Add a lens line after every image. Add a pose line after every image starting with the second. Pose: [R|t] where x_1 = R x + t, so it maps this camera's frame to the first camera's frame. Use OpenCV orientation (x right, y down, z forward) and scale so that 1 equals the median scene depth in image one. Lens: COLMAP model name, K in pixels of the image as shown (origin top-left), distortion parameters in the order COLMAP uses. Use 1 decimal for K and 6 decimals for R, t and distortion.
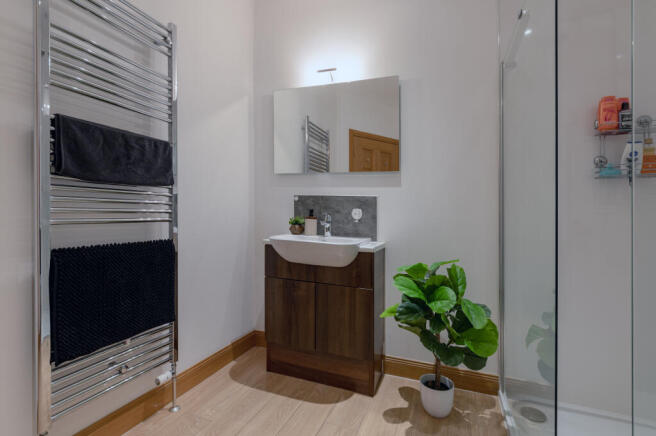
lens RADIAL K [[318.0, 0, 325.4], [0, 318.0, 215.3], [0, 0, 1]] dist [-0.006161, 0.001164]
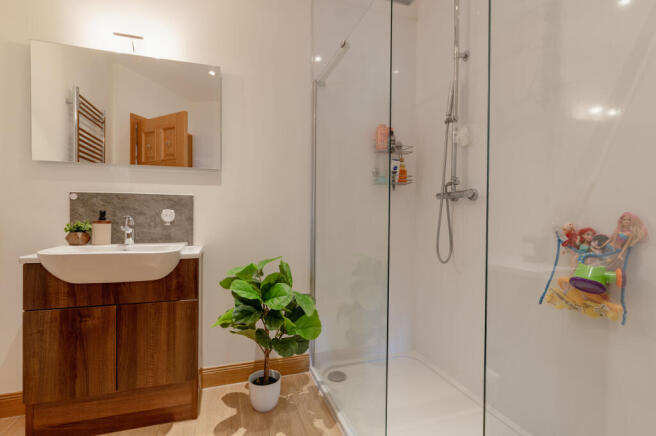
lens RADIAL K [[318.0, 0, 327.0], [0, 318.0, 216.1], [0, 0, 1]] dist [-0.006161, 0.001164]
pose [[0.772679, -0.026210, 0.634255, -0.121555], [0.023406, 0.999644, 0.012795, -0.003762], [-0.634365, 0.004960, 0.773018, 0.070820]]
